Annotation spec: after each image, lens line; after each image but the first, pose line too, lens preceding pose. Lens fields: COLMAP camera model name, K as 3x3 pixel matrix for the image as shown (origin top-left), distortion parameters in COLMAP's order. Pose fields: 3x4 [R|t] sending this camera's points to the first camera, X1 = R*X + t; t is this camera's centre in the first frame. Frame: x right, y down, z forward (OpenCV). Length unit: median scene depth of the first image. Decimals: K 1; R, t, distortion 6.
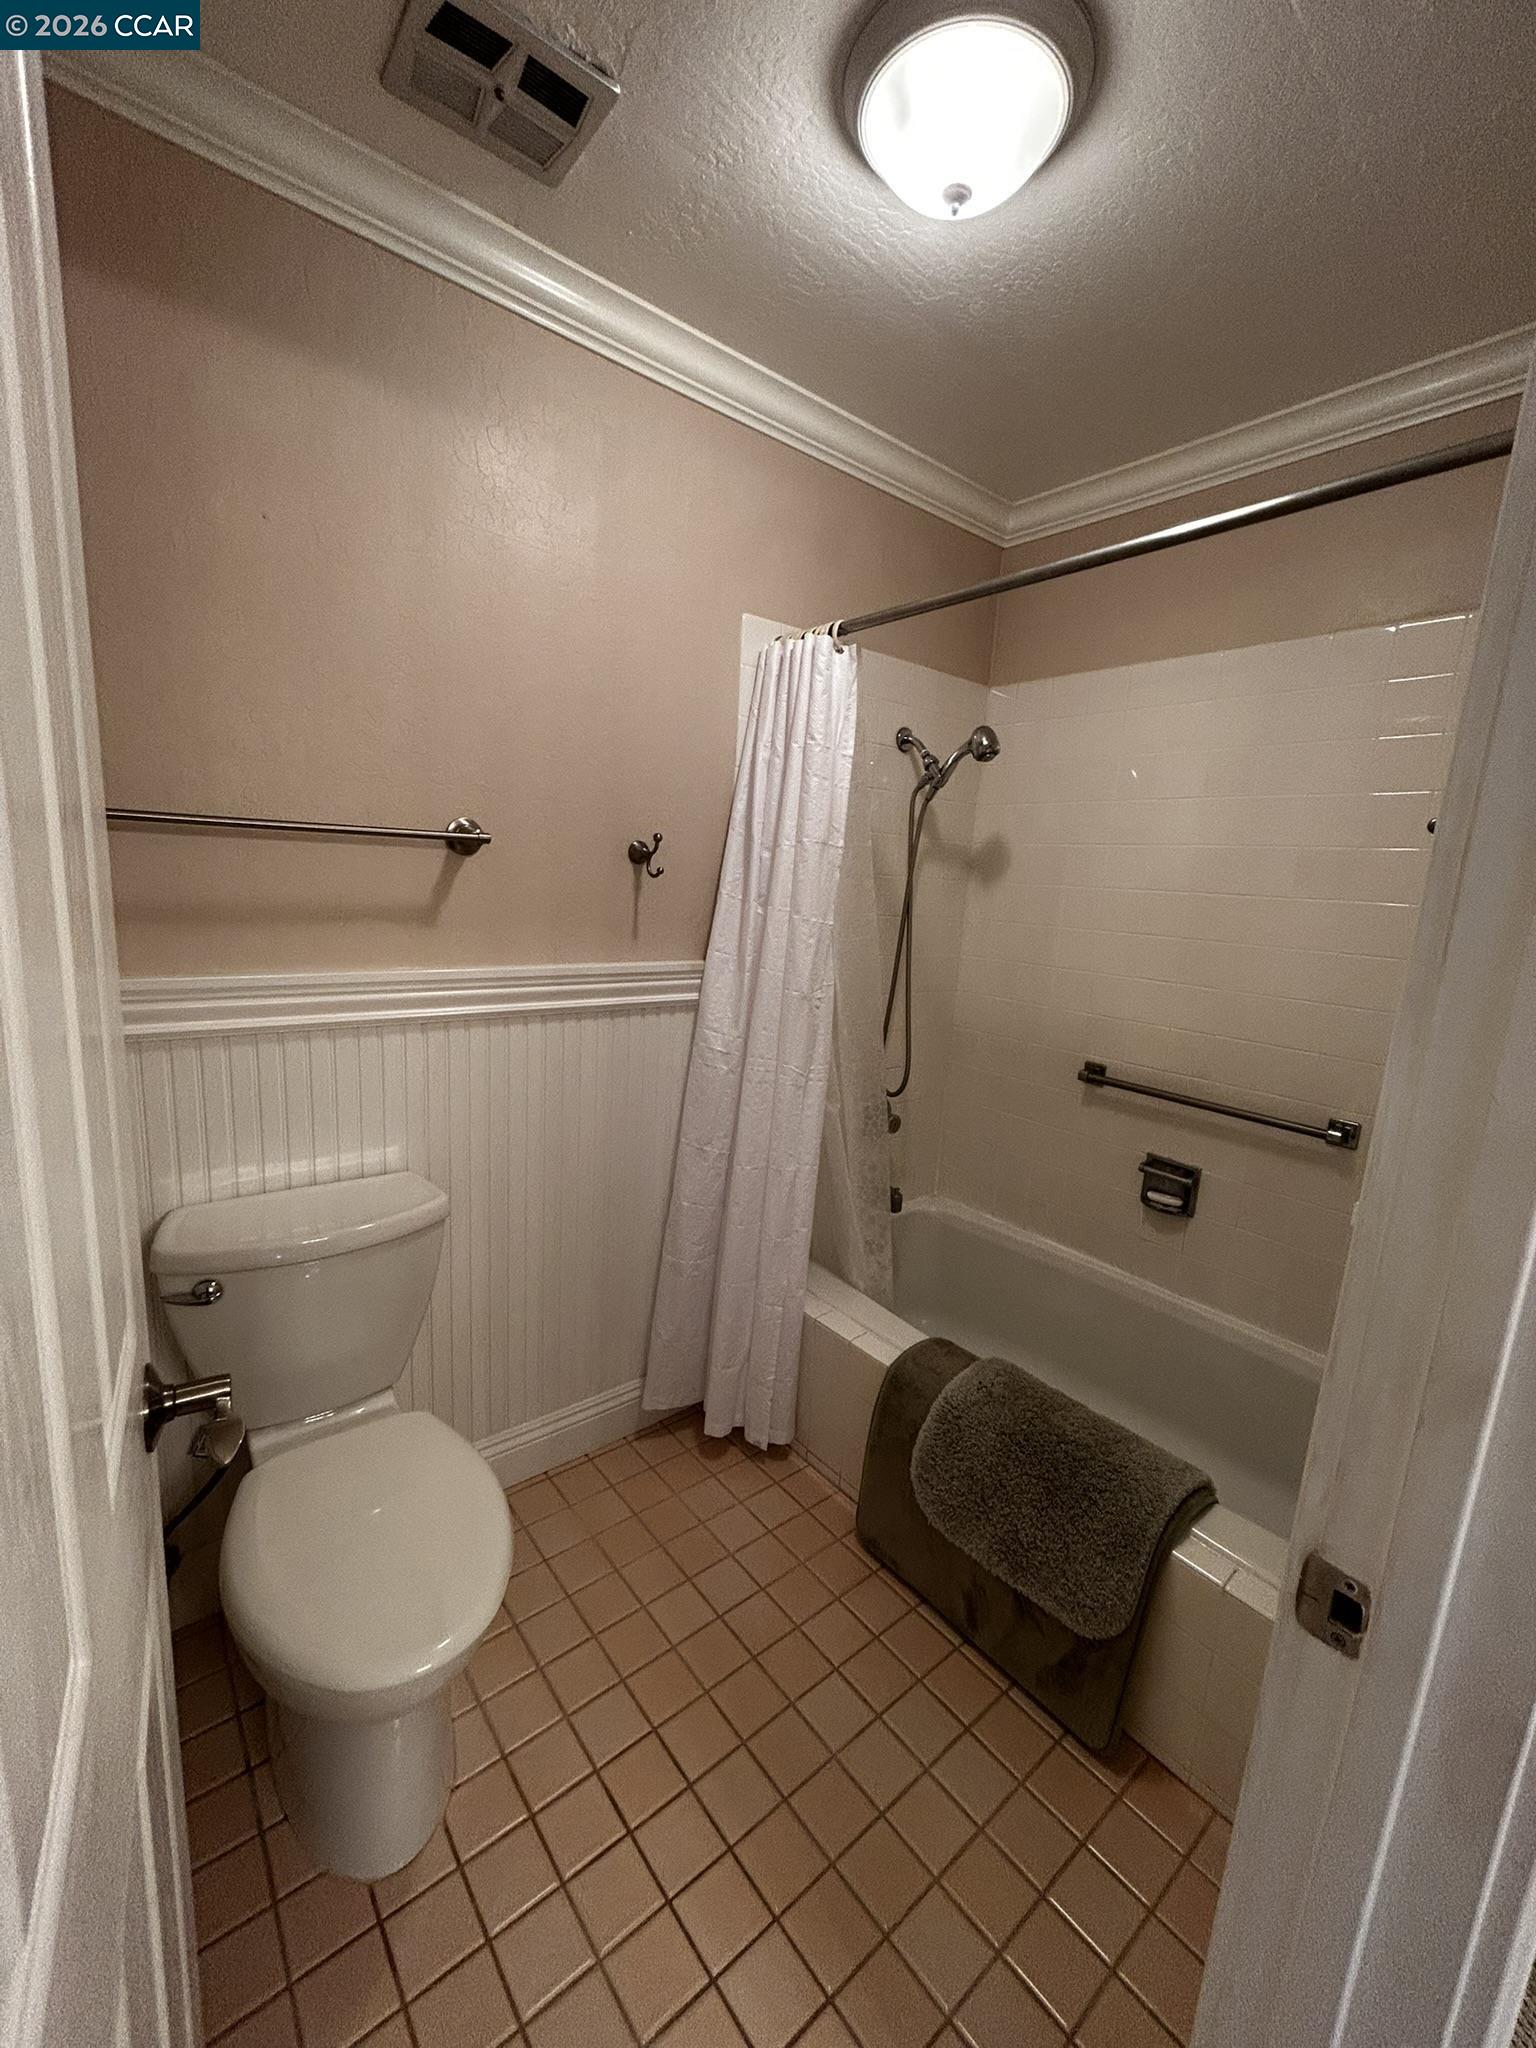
lens RADIAL K [[828.6, 0, 768.0], [0, 828.6, 1024.0], [0, 0, 1]] dist [-0.003061, 0.005868]
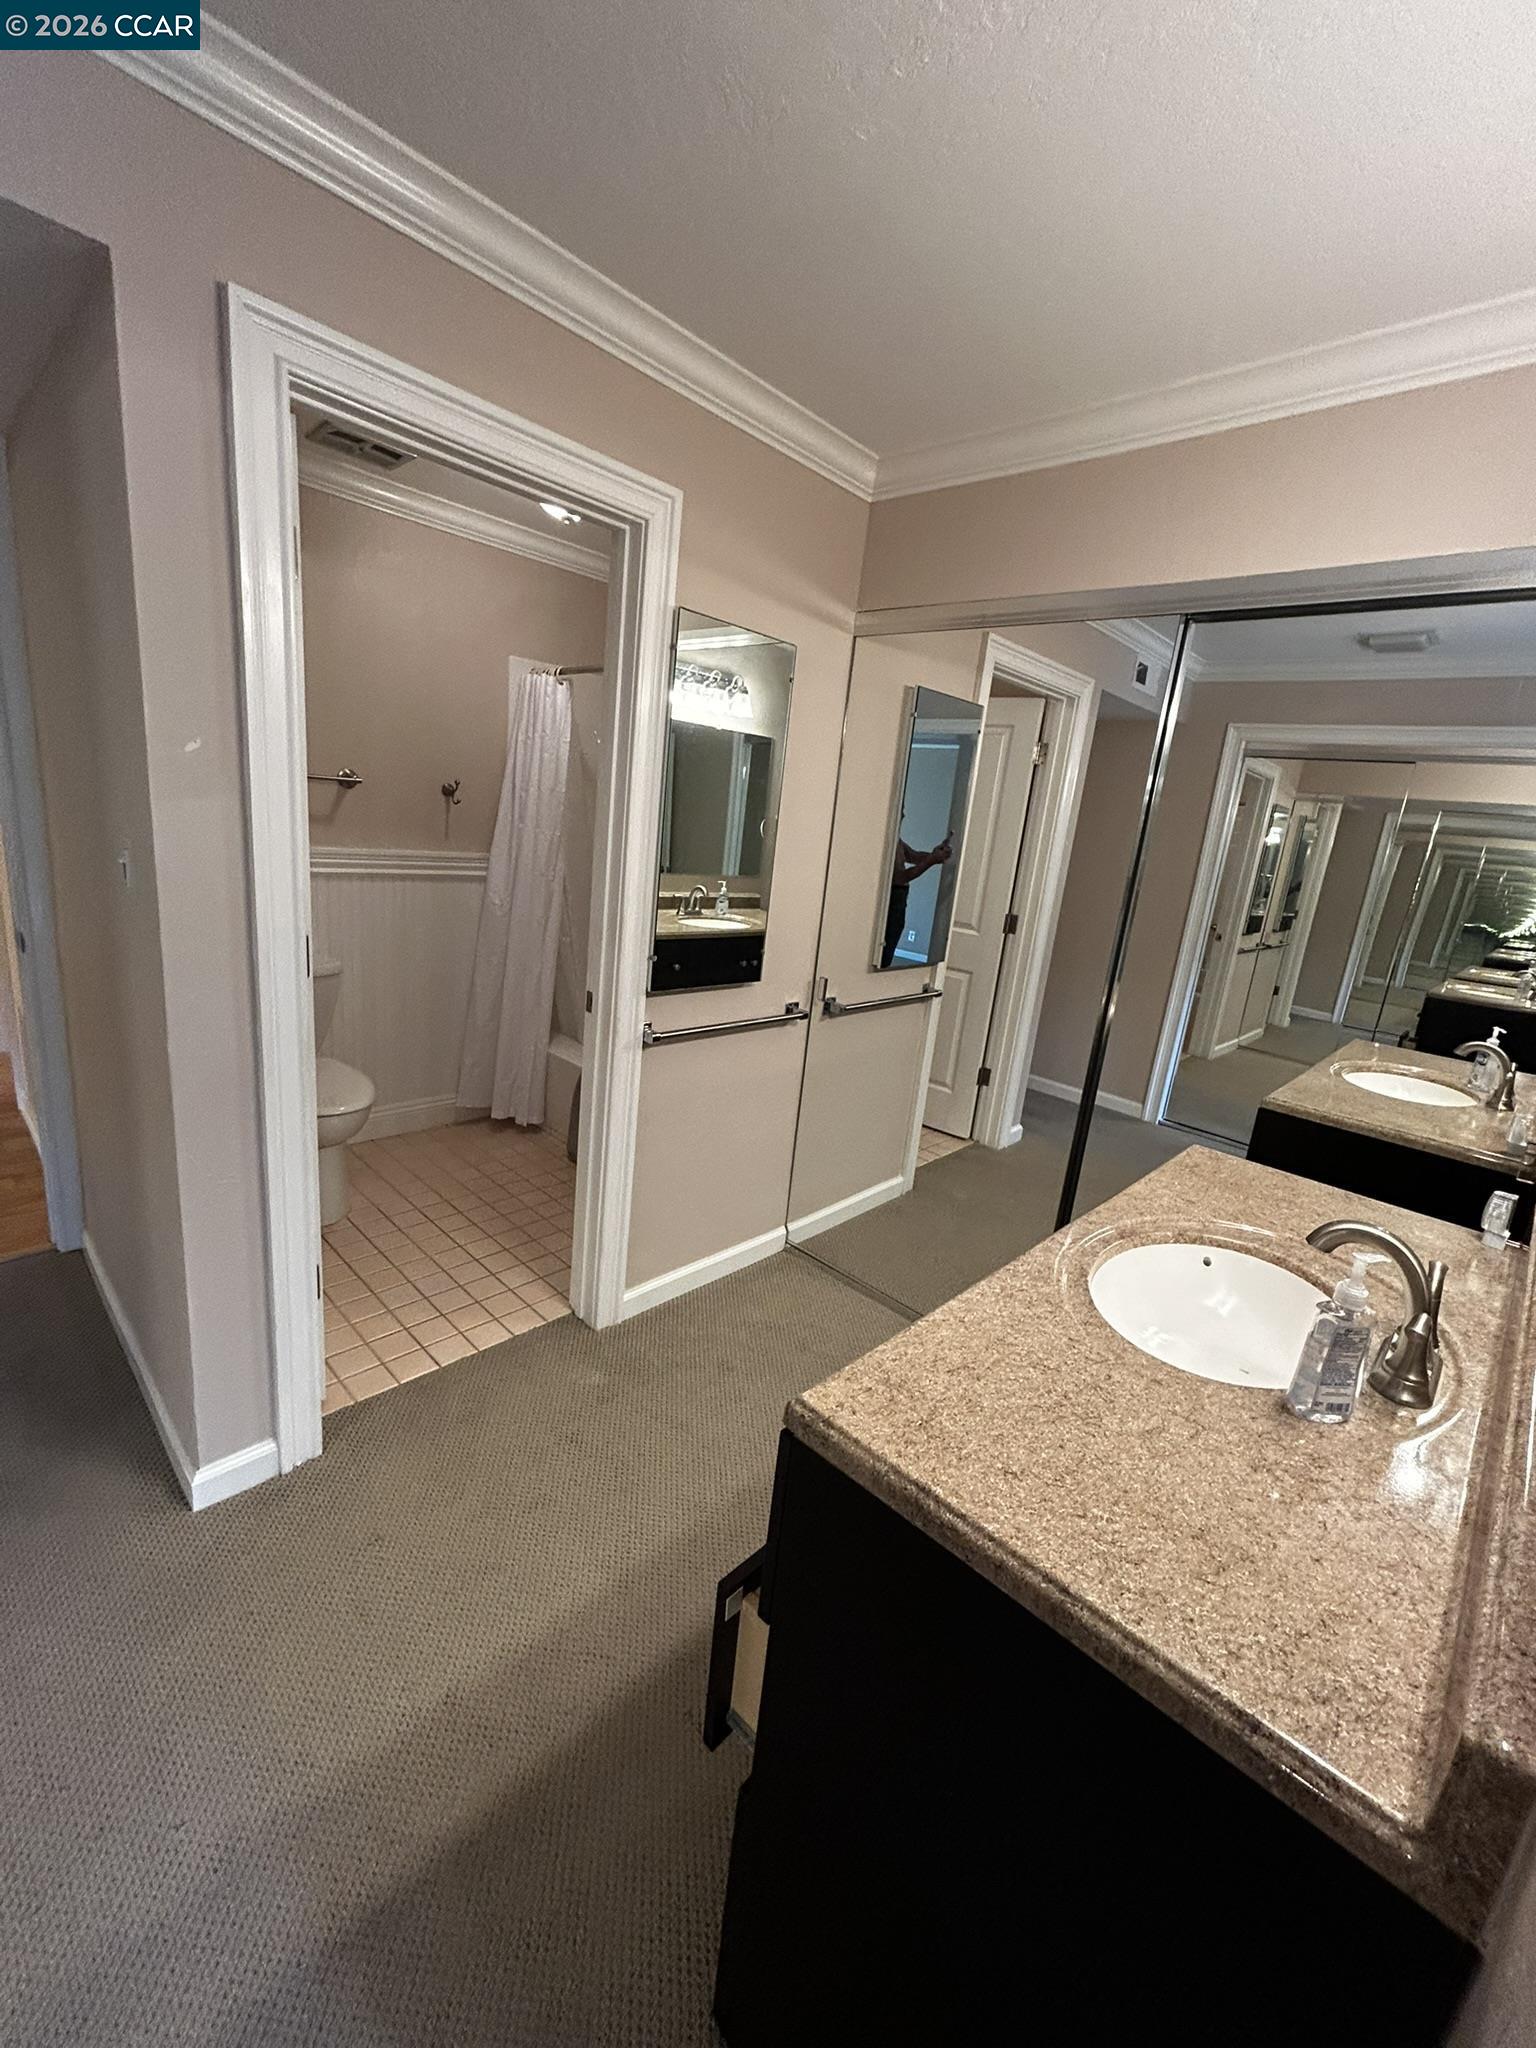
lens RADIAL K [[830.0, 0, 772.3], [0, 830.0, 1021.5], [0, 0, 1]] dist [-0.002613, 0.001611]
pose [[0.990928, 0.012060, 0.133851, 0.299483], [-0.021570, 0.997326, 0.069828, 0.150744], [-0.132651, -0.072081, 0.988538, -0.893295]]
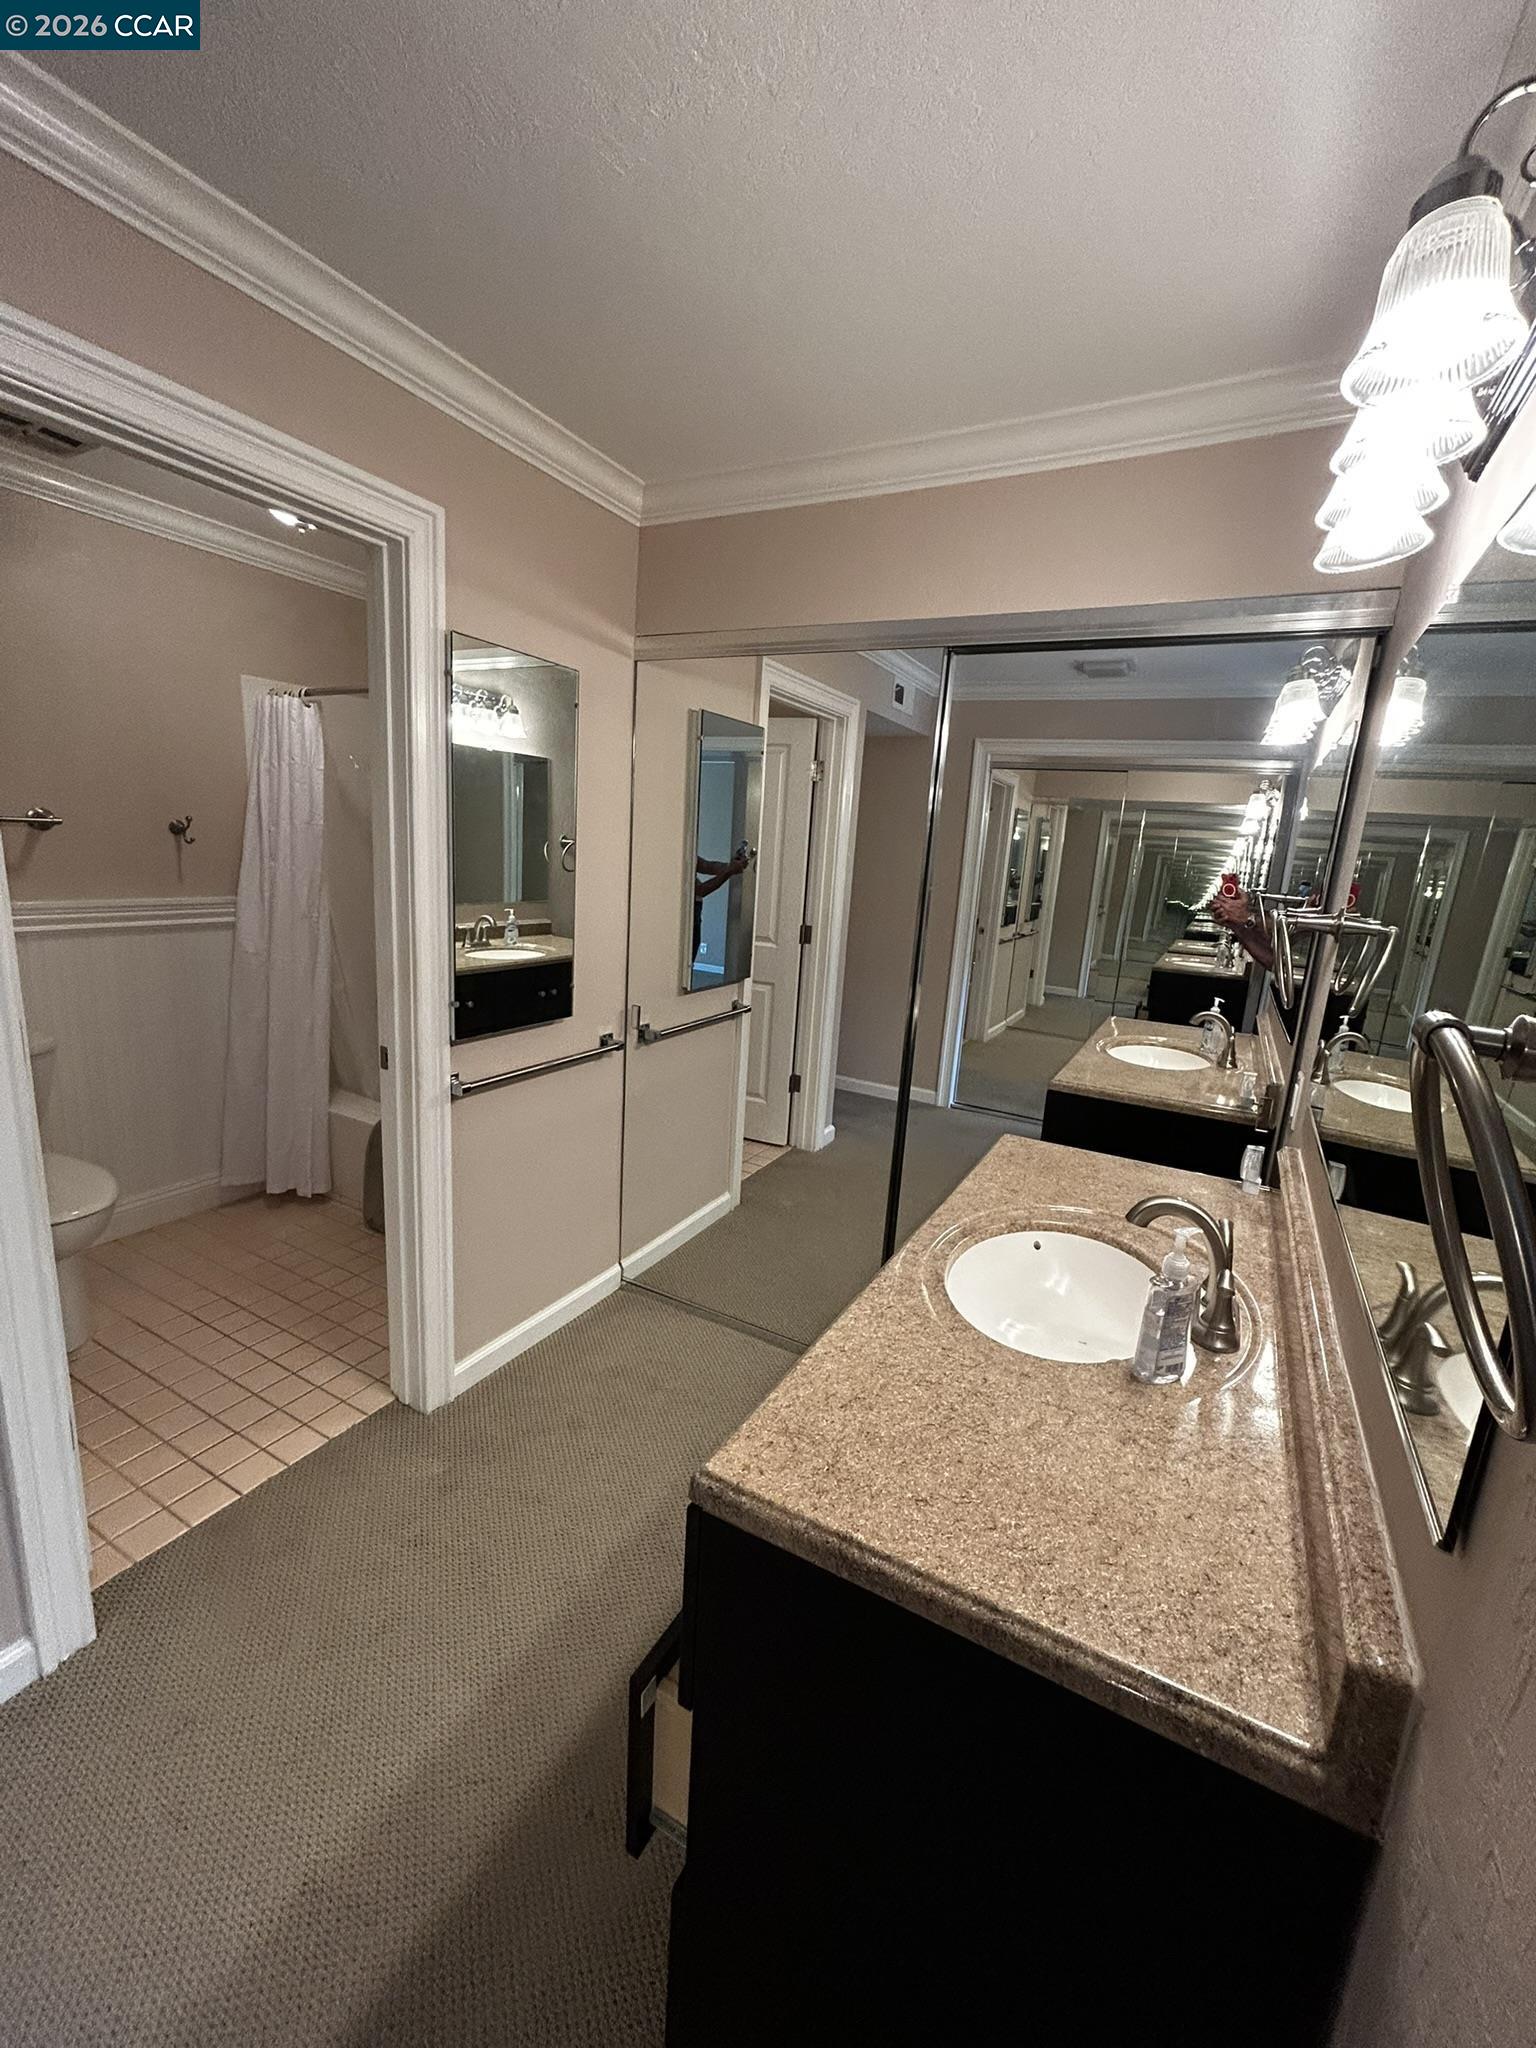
lens RADIAL K [[830.0, 0, 772.3], [0, 830.0, 1021.5], [0, 0, 1]] dist [-0.002613, 0.001611]
pose [[0.925050, -0.078224, 0.371702, 0.267856], [0.059638, 0.996339, 0.061259, 0.128267], [-0.375133, -0.034500, 0.926329, -0.873028]]
